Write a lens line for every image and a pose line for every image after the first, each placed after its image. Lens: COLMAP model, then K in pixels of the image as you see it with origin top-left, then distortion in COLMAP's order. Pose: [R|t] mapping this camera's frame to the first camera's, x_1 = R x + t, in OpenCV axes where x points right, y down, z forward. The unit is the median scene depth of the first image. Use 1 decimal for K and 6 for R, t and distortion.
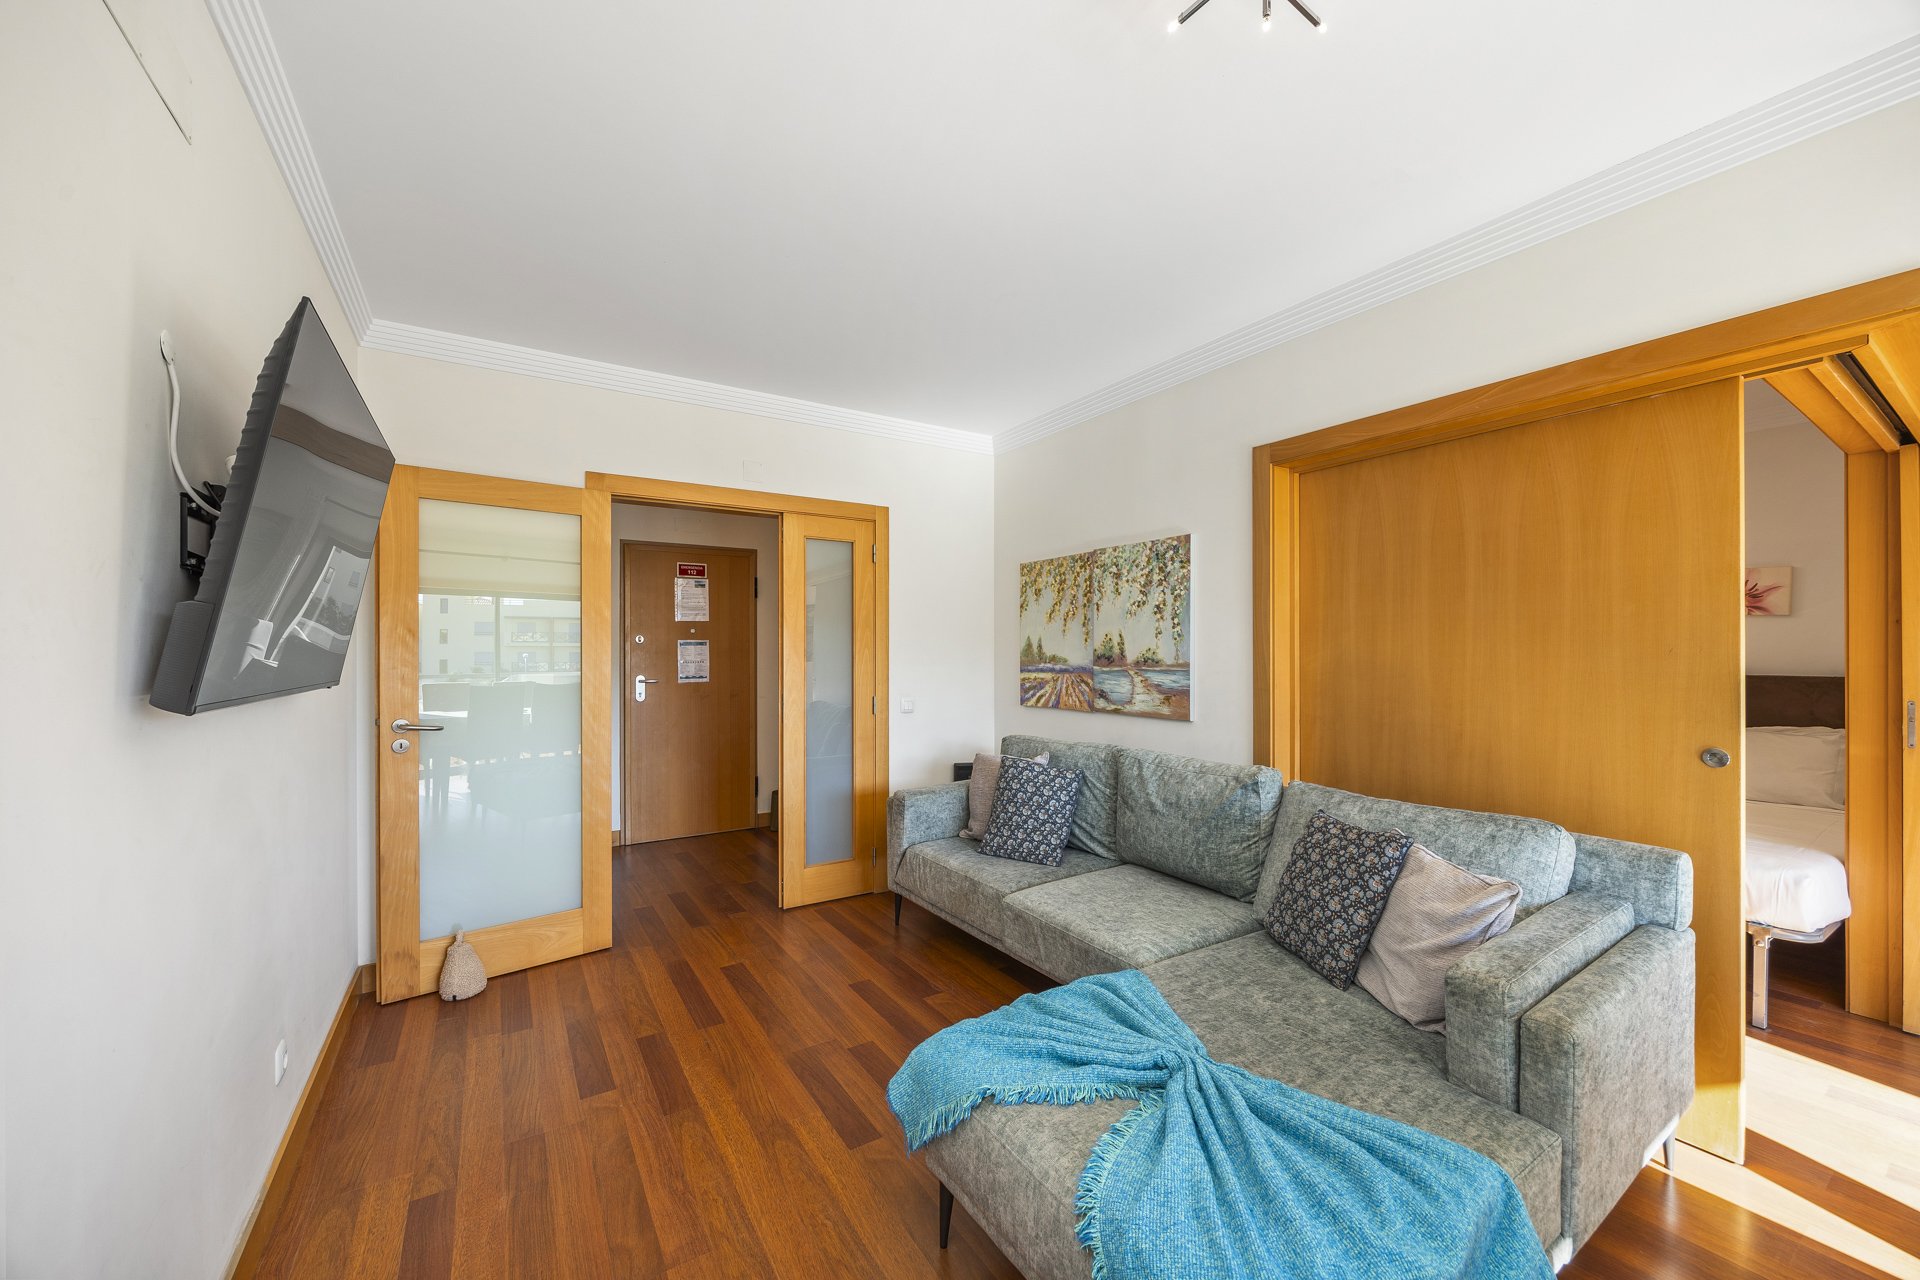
lens RADIAL K [[725.1, 0, 964.9], [0, 725.1, 648.8], [0, 0, 1]] dist [-0.001127, 0.000147]
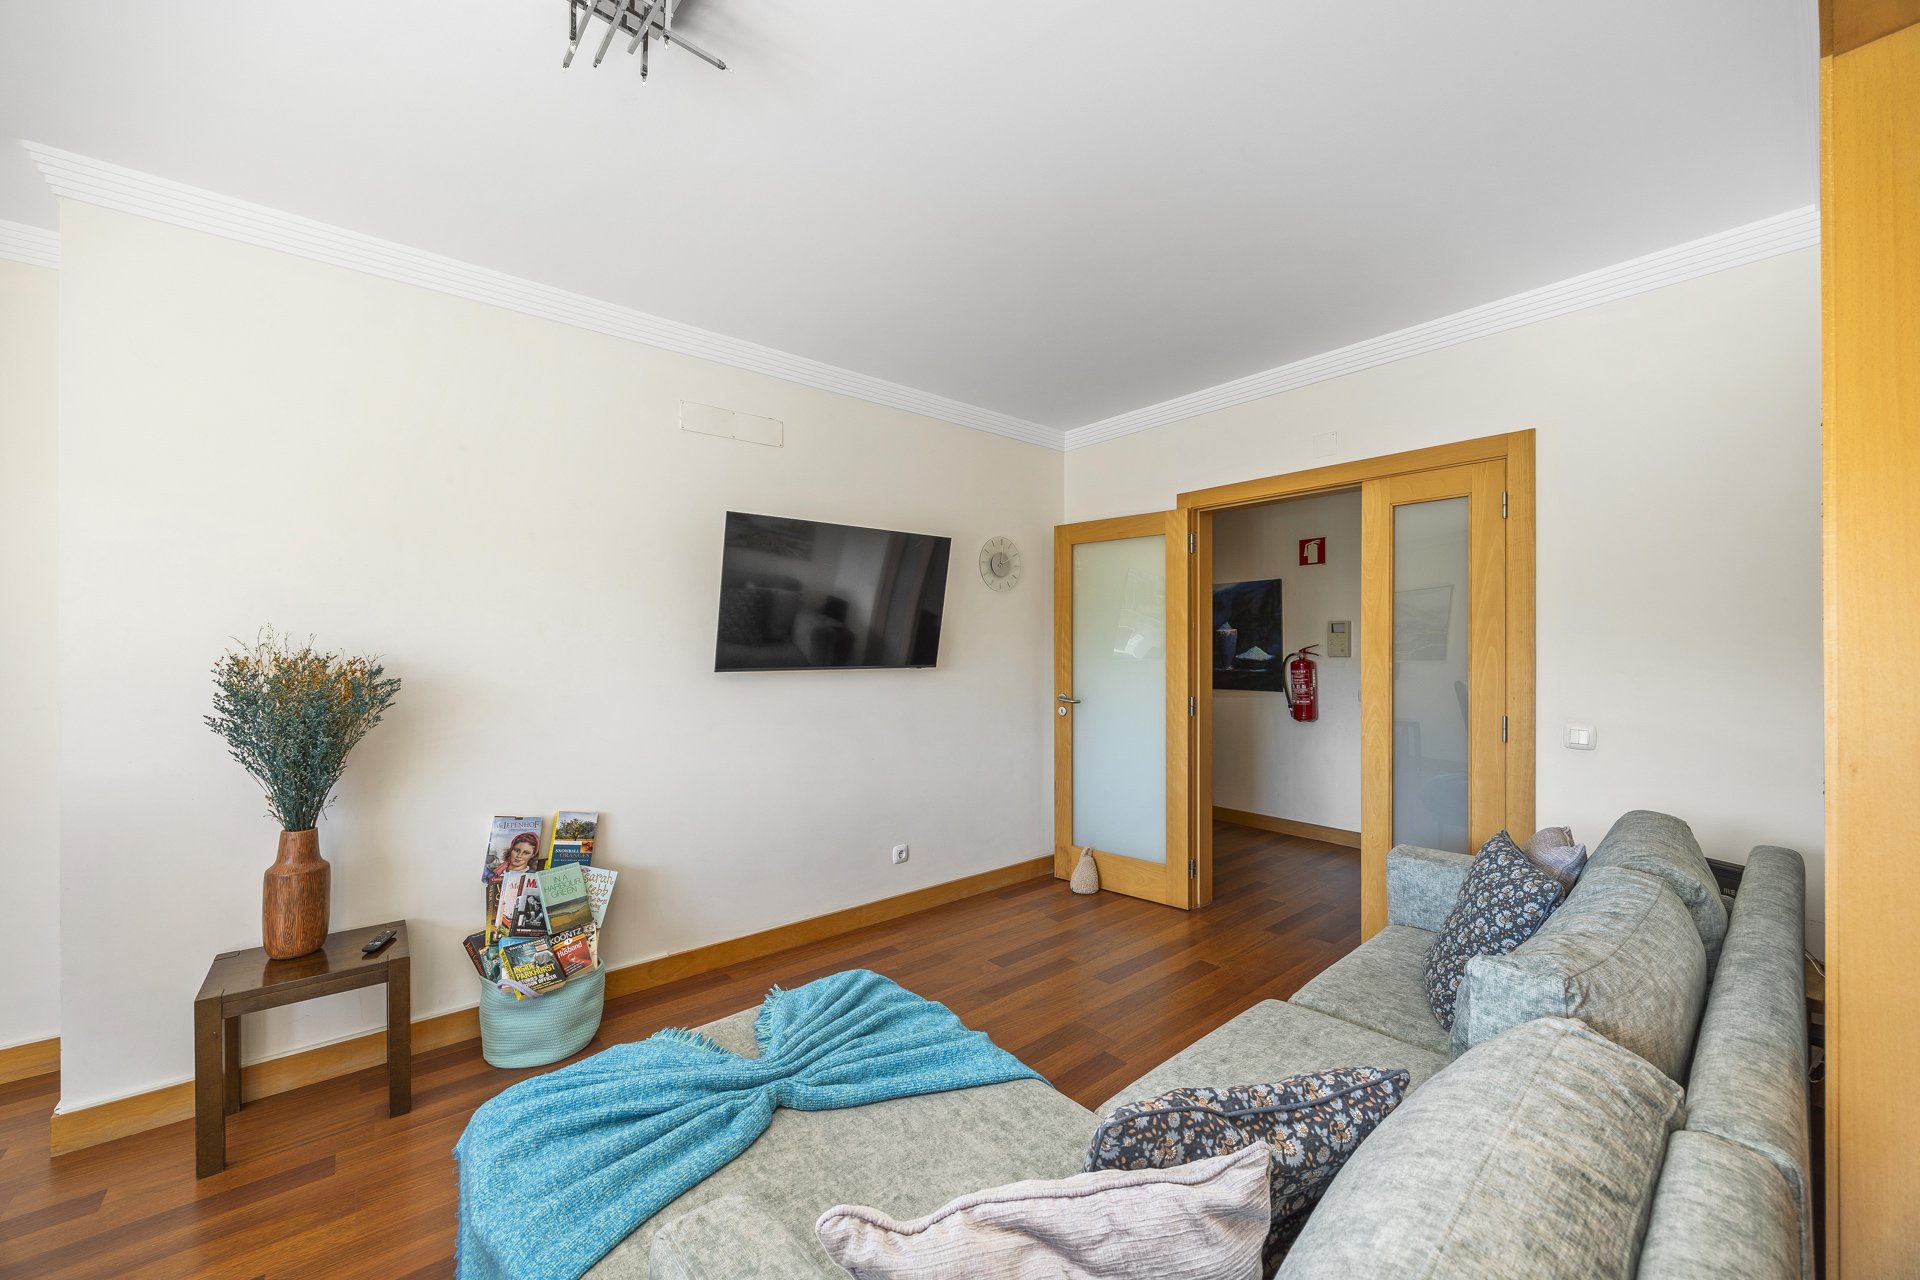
lens RADIAL K [[725.1, 0, 966.0], [0, 725.1, 640.9], [0, 0, 1]] dist [-0.001127, 0.000147]
pose [[0.131343, -0.008209, -0.991303, 0.598030], [-0.000665, 0.999965, -0.008368, 0.001326], [0.991337, 0.001758, 0.131333, 0.515610]]
